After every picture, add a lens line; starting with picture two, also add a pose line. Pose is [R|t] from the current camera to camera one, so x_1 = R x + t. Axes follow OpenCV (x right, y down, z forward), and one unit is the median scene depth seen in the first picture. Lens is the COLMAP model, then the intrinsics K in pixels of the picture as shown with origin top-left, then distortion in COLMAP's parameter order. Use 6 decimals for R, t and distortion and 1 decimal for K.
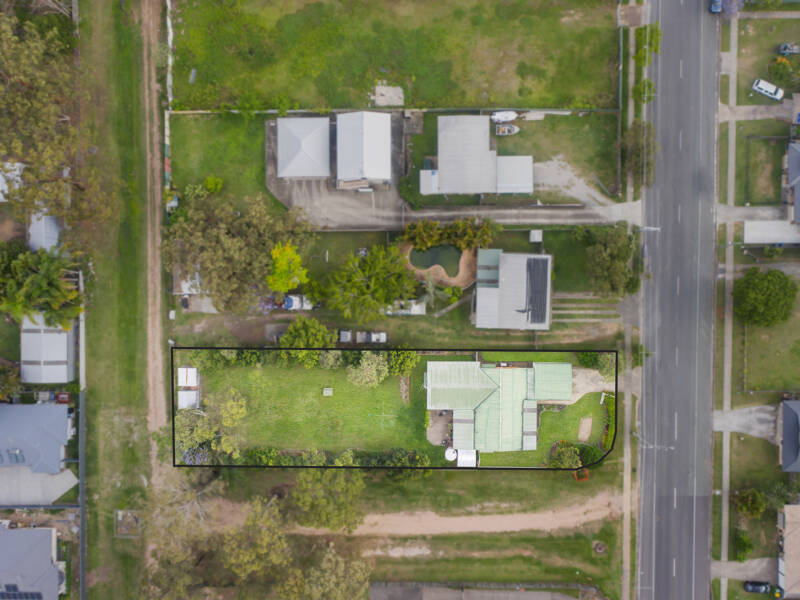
lens RADIAL K [[737.9, 0, 412.5], [0, 737.9, 301.1], [0, 0, 1]] dist [0.006278, -0.000505]
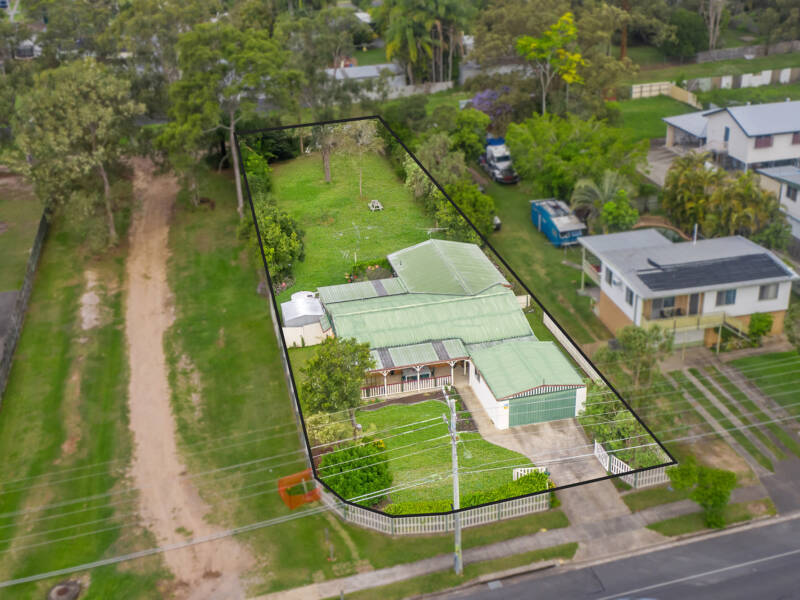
lens RADIAL K [[944.7, 0, 408.4], [0, 944.7, 237.1], [0, 0, 1]] dist [0.002232, -0.005401]
pose [[0.245190, 0.375583, -0.893767, 0.592586], [-0.969332, 0.110796, -0.219361, 0.269817], [0.016638, 0.920142, 0.391231, 0.723352]]
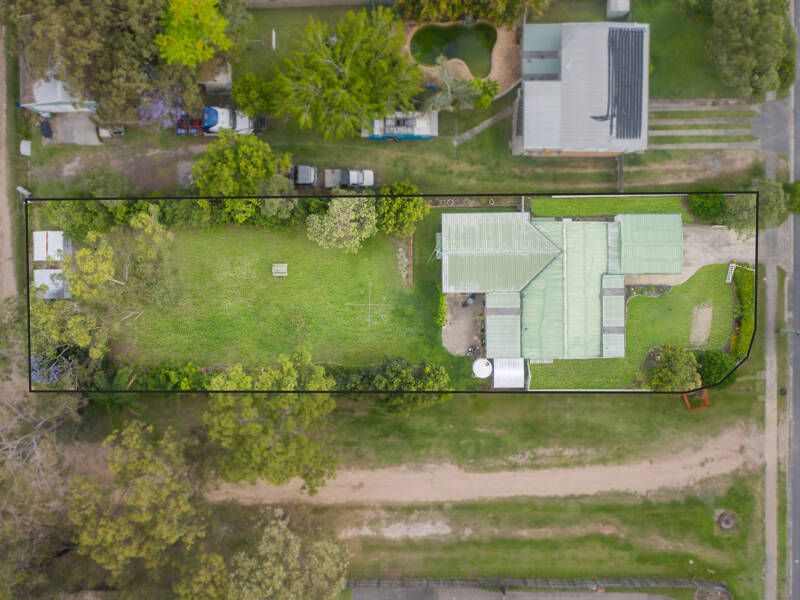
lens RADIAL K [[737.9, 0, 412.5], [0, 737.9, 301.1], [0, 0, 1]] dist [0.006278, -0.000505]
pose [[0.999905, -0.012450, -0.005942, -0.001253], [0.012396, 0.999884, -0.008904, 0.156426], [0.006052, 0.008829, 0.999943, 0.389224]]
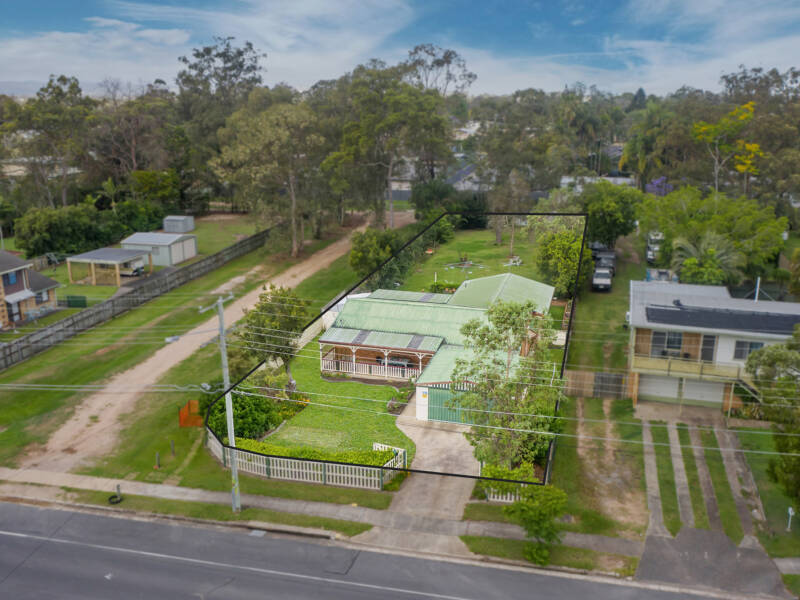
lens RADIAL K [[737.9, 0, 412.5], [0, 737.9, 301.1], [0, 0, 1]] dist [0.006278, -0.000505]
pose [[-0.248501, 0.281983, -0.926678, 0.521150], [-0.968595, -0.080646, 0.235202, 0.055082], [-0.008410, 0.956024, 0.293168, 0.845443]]
